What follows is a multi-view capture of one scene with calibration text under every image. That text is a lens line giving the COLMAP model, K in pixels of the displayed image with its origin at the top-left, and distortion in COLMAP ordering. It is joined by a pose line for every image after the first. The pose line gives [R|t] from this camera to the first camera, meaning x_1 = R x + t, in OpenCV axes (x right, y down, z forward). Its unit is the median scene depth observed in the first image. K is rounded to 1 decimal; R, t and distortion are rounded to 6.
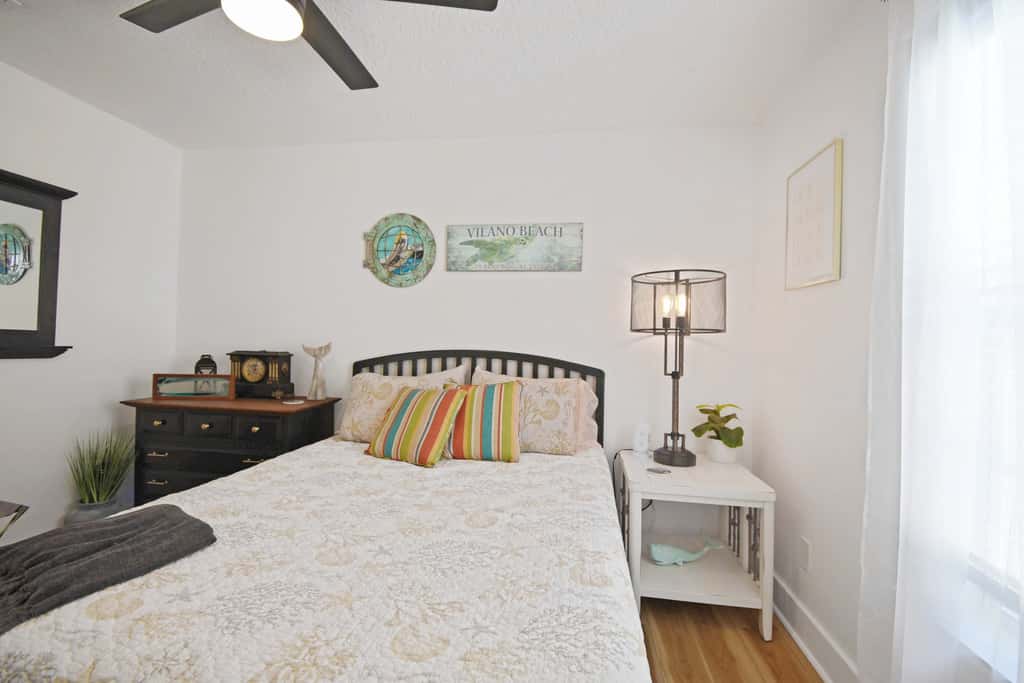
lens RADIAL K [[456.3, 0, 512.0], [0, 456.3, 341.5], [0, 0, 1]] dist [0.003043, -0.015895]
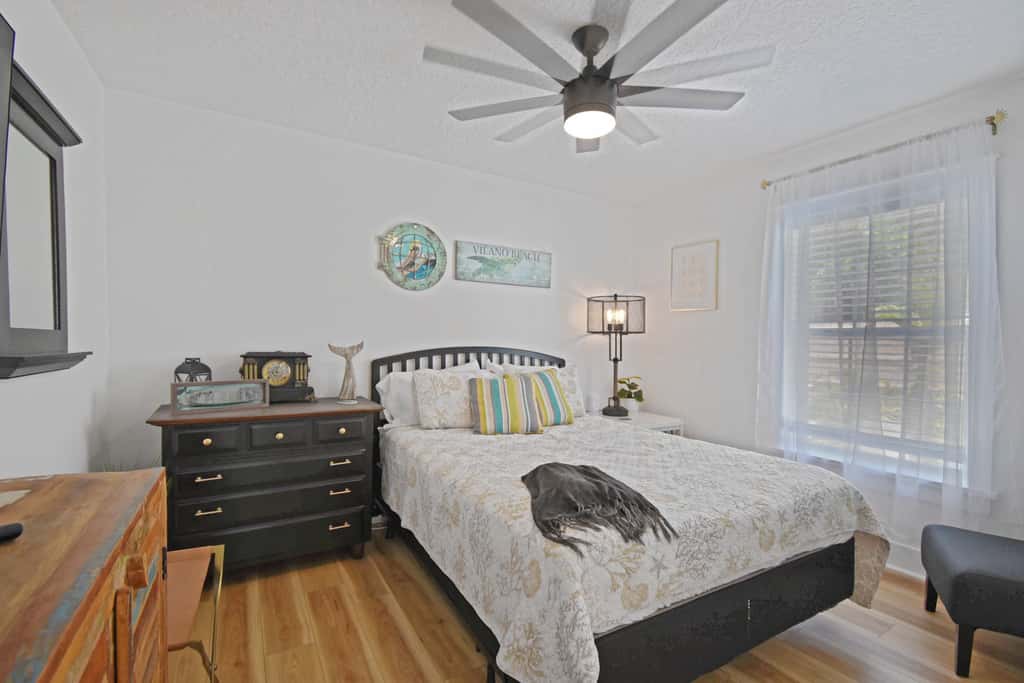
lens RADIAL K [[456.3, 0, 512.0], [0, 456.3, 341.5], [0, 0, 1]] dist [0.003043, -0.015895]
pose [[0.772347, -0.011047, 0.635104, -0.787460], [-0.002384, 0.999791, 0.020289, -0.019819], [-0.635196, -0.017184, 0.772160, 0.000781]]
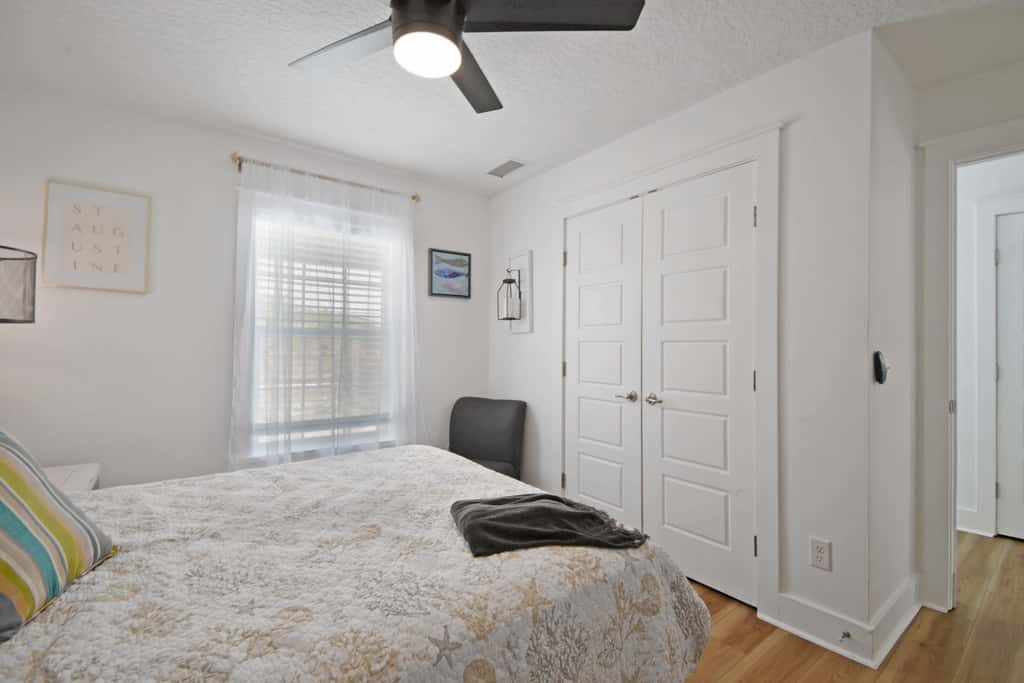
lens RADIAL K [[441.8, 0, 512.0], [0, 441.8, 341.5], [0, 0, 1]] dist [0.000206, -0.000037]
pose [[-0.729423, -0.019405, 0.683788, -0.669056], [-0.027858, 0.999611, -0.001349, -0.009211], [-0.683495, -0.020033, -0.729680, 0.751300]]
